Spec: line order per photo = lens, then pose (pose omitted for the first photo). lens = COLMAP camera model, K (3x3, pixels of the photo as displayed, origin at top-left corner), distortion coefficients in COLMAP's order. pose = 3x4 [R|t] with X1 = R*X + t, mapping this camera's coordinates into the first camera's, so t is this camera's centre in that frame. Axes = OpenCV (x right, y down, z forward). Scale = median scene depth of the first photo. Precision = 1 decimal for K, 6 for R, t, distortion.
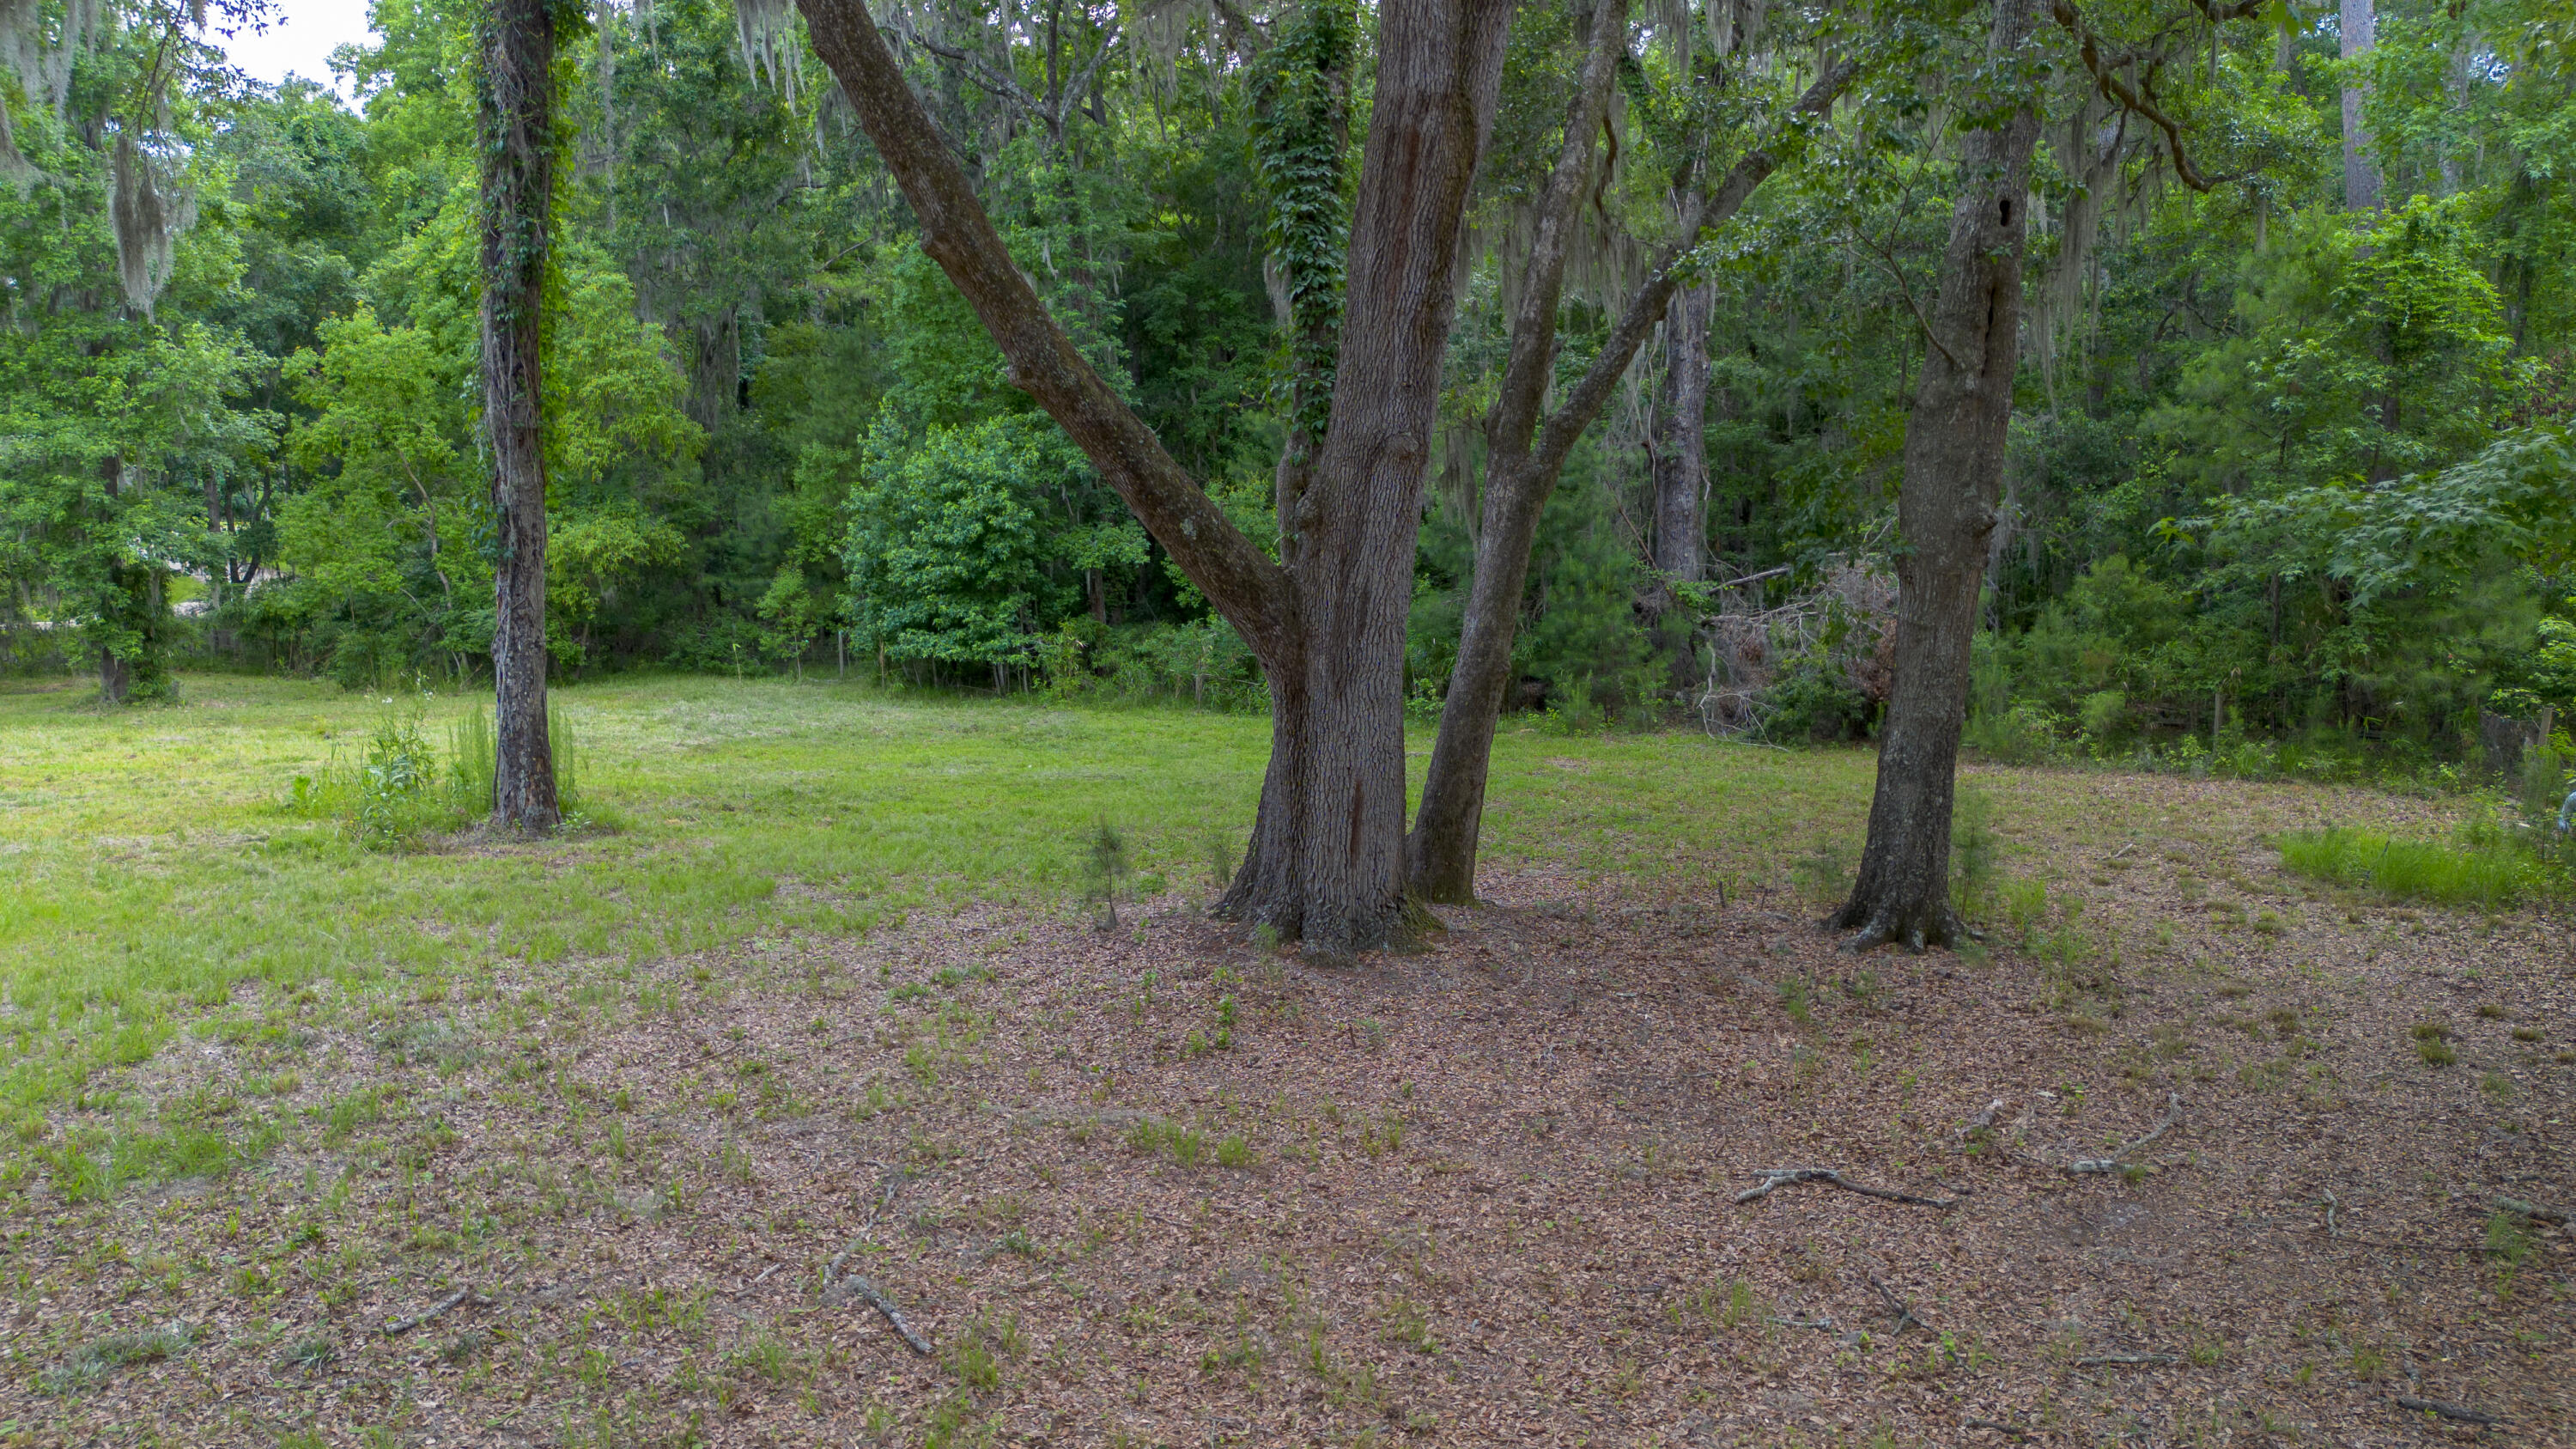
lens RADIAL K [[1803.6, 0, 1286.6], [0, 1803.6, 731.1], [0, 0, 1]] dist [0.063058, -0.053714]
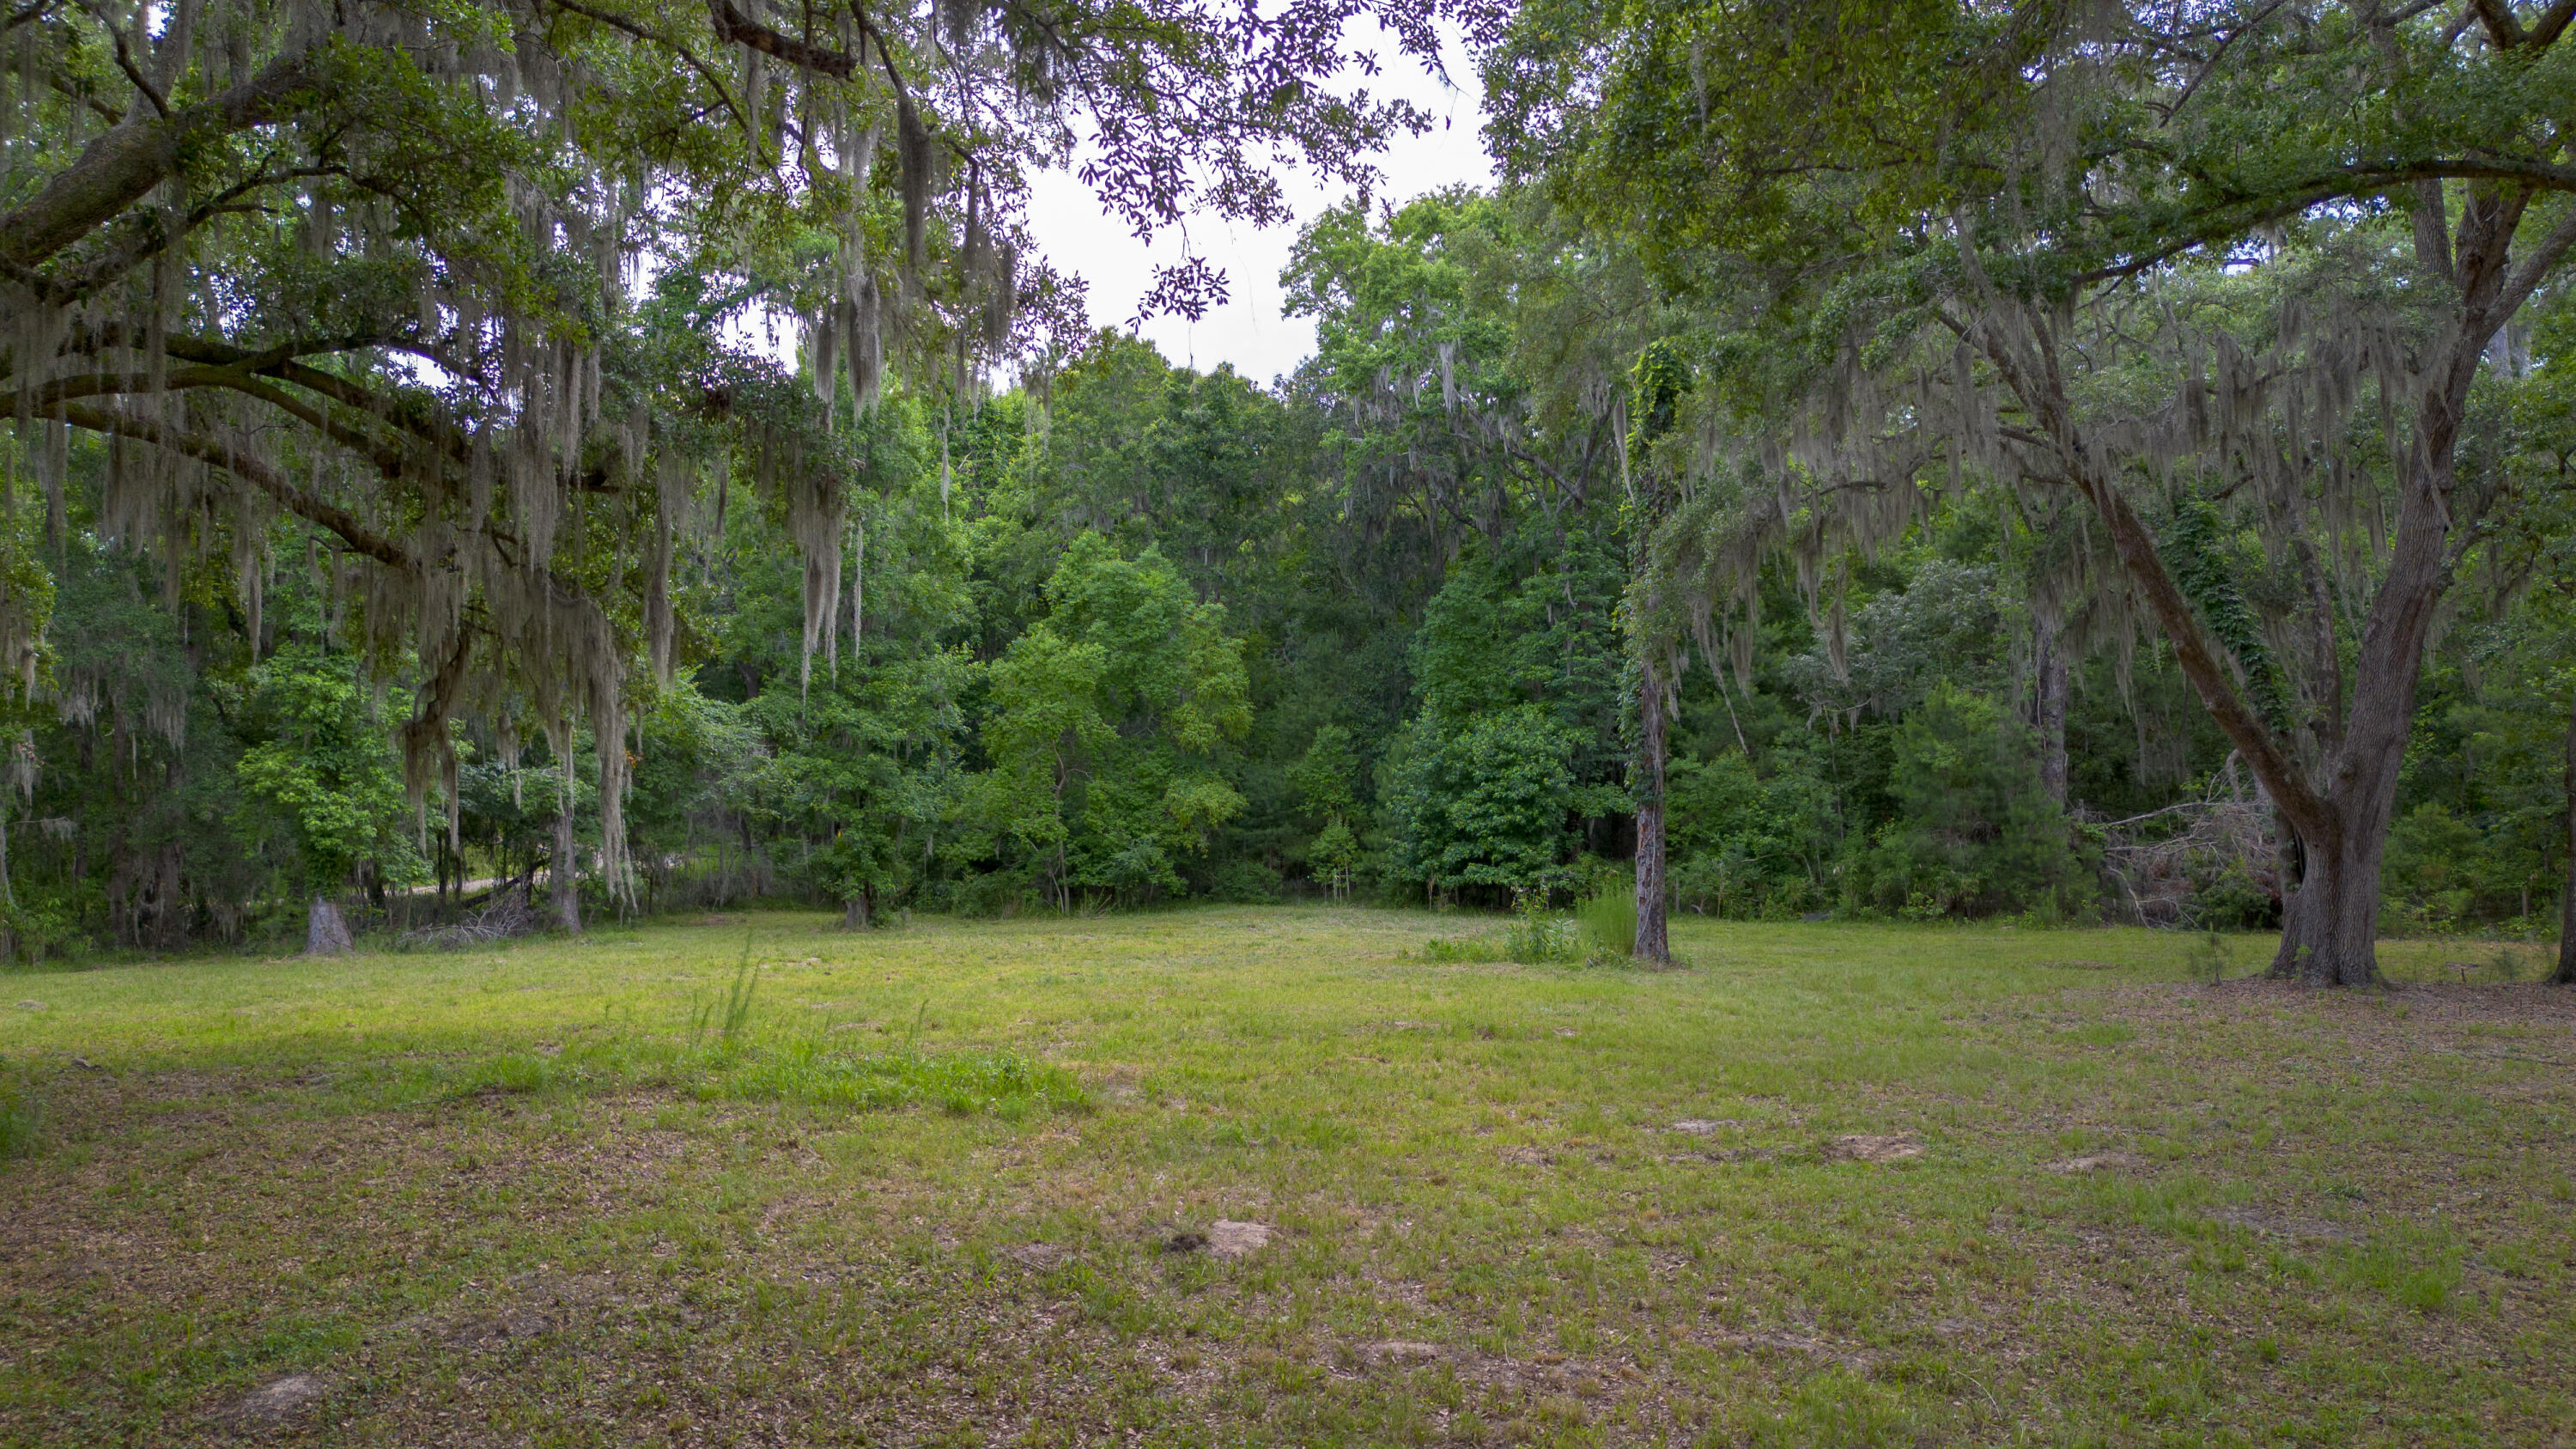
lens RADIAL K [[1803.6, 0, 1295.8], [0, 1803.6, 699.6], [0, 0, 1]] dist [0.063058, -0.053714]
pose [[0.998054, -0.001050, 0.062351, -0.427344], [0.011189, 0.986647, -0.162489, 0.041141], [-0.061348, 0.162870, 0.984738, -0.337492]]
